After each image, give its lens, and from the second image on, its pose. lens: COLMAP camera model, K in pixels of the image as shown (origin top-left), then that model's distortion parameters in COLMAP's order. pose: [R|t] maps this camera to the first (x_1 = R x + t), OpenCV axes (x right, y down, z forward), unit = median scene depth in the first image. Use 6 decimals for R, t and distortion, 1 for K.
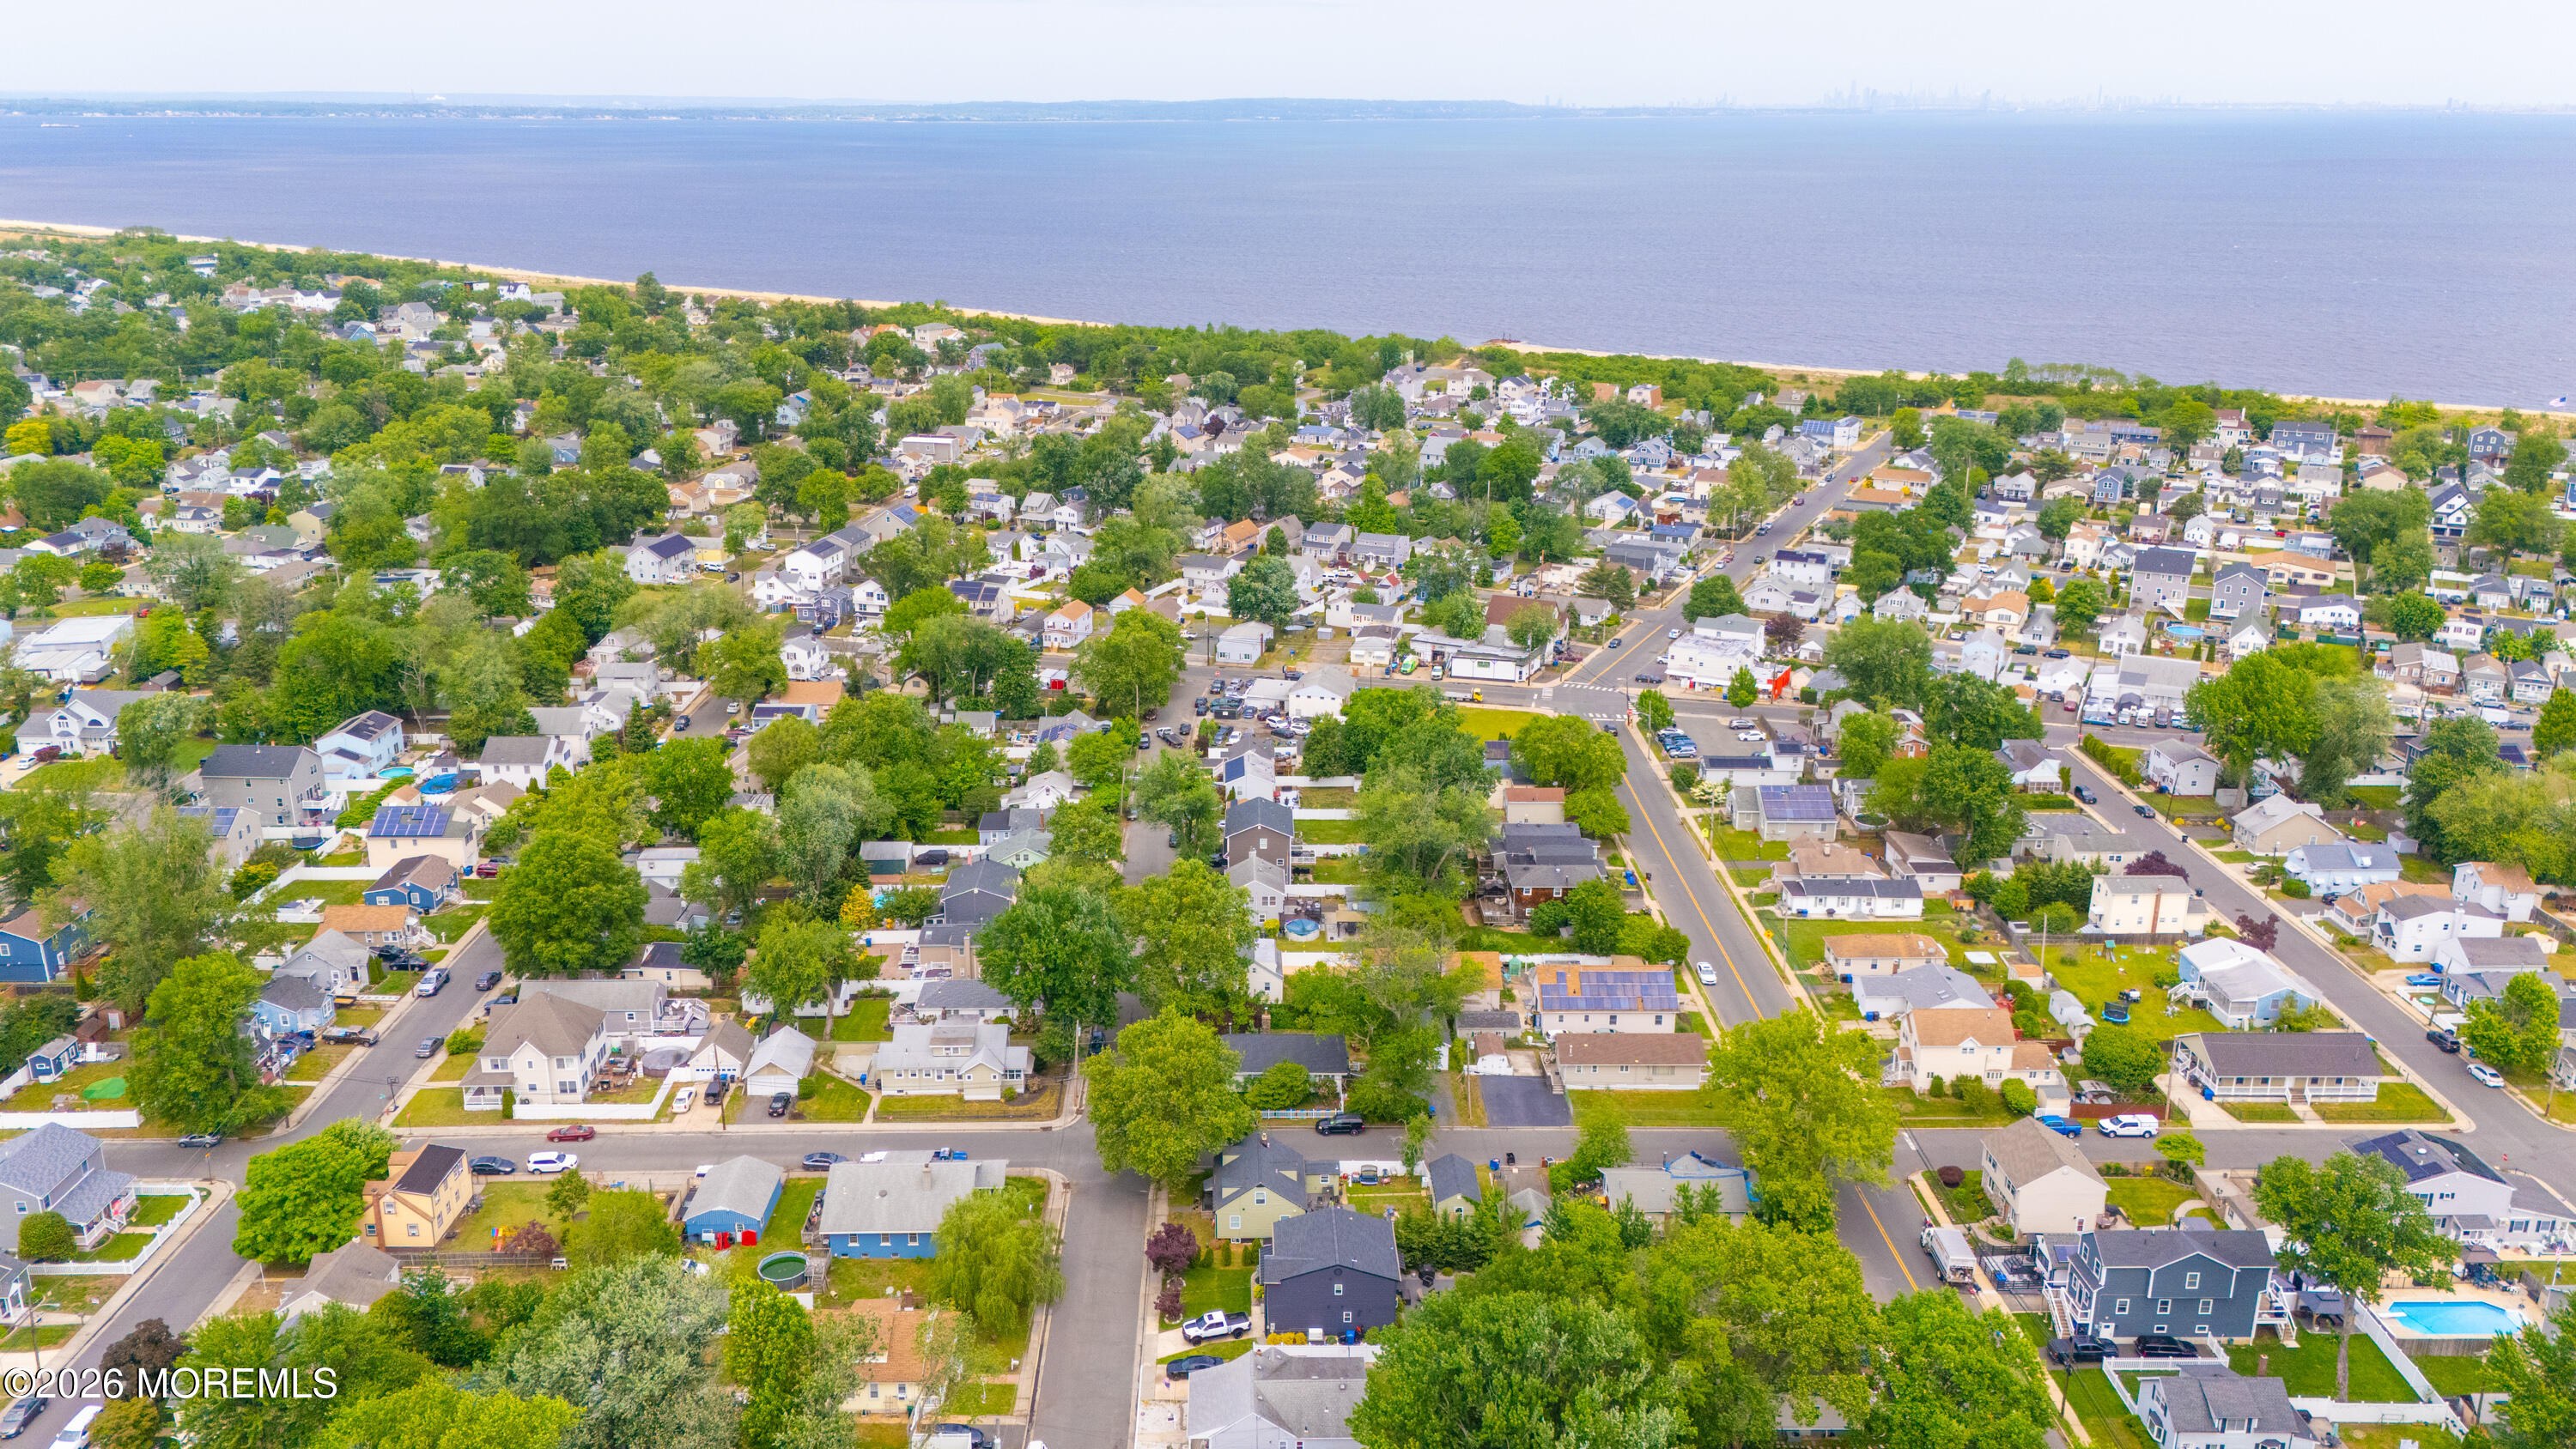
lens RADIAL K [[1875.8, 0, 1274.6], [0, 1875.8, 718.1], [0, 0, 1]] dist [0.087926, -0.080858]
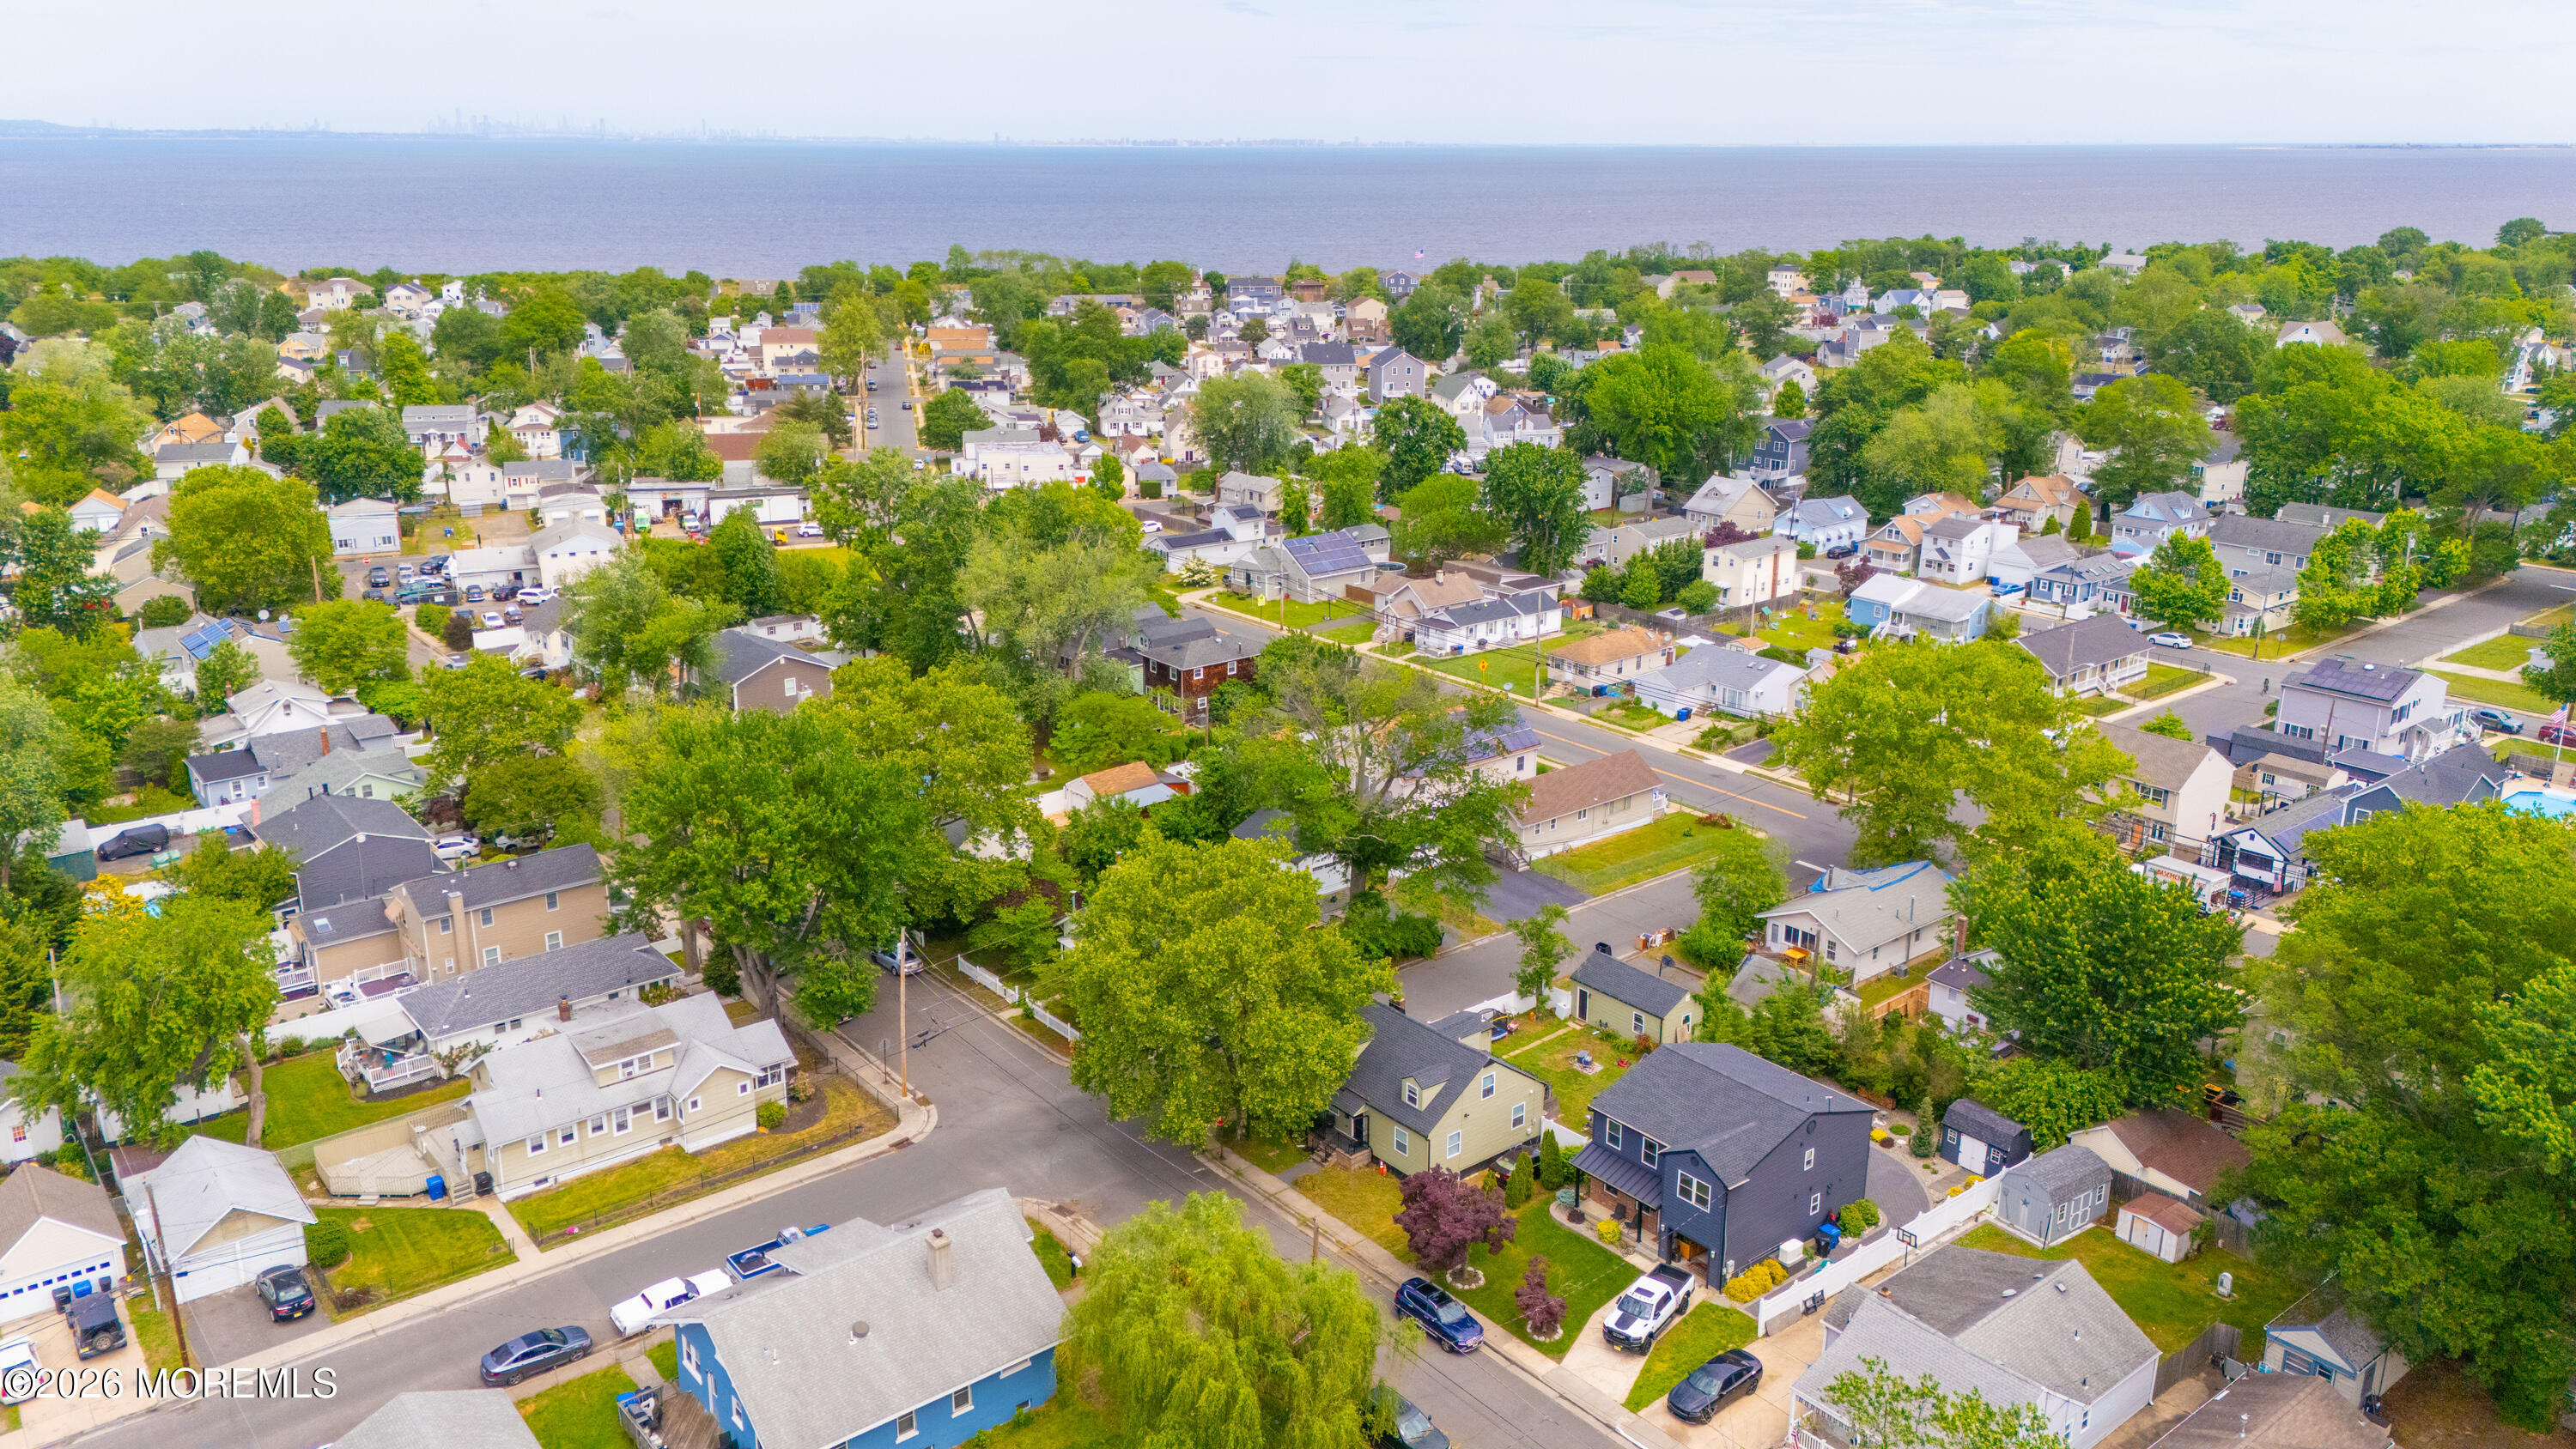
lens RADIAL K [[1875.8, 0, 1274.6], [0, 1875.8, 718.1], [0, 0, 1]] dist [0.087926, -0.080858]
pose [[0.794307, -0.181331, 0.579824, -0.306835], [0.184264, 0.981366, 0.054482, 0.091539], [-0.578898, 0.063565, 0.812918, 0.497582]]
